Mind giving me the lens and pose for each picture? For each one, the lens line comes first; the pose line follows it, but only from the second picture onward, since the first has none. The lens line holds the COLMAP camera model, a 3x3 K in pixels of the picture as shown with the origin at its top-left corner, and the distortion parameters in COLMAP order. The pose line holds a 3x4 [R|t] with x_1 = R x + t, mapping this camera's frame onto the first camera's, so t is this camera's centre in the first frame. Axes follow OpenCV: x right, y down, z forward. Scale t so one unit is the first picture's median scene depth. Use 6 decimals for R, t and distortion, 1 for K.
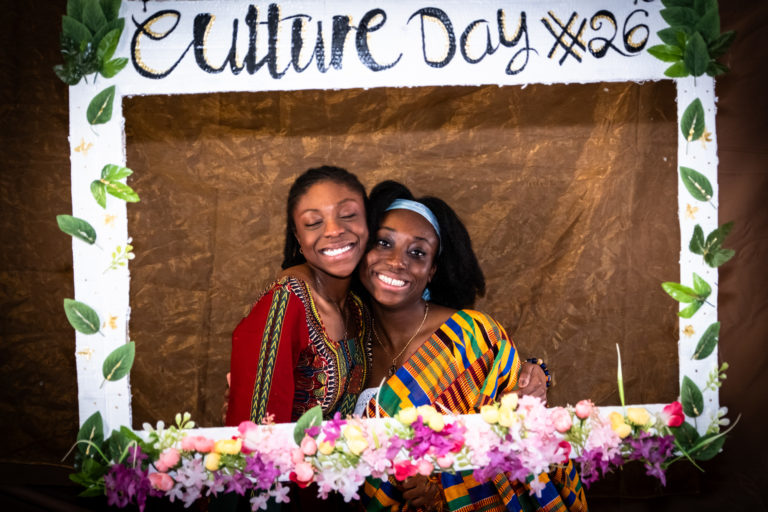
lens RADIAL K [[1145.1, 0, 408.4], [0, 1145.1, 238.7], [0, 0, 1]] dist [0.005759, 0.000000]
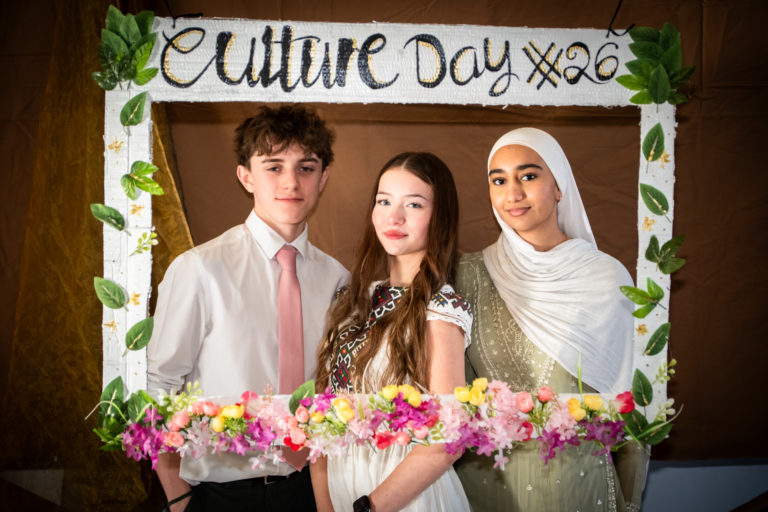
lens RADIAL K [[1480.6, 0, 387.2], [0, 1480.6, 251.6], [0, 0, 1]] dist [0.013071, 0.000000]
pose [[0.999086, 0.042642, -0.002948, -0.004830], [-0.042582, 0.998934, 0.017841, -0.011546], [0.003706, -0.017699, 0.999836, -0.470654]]
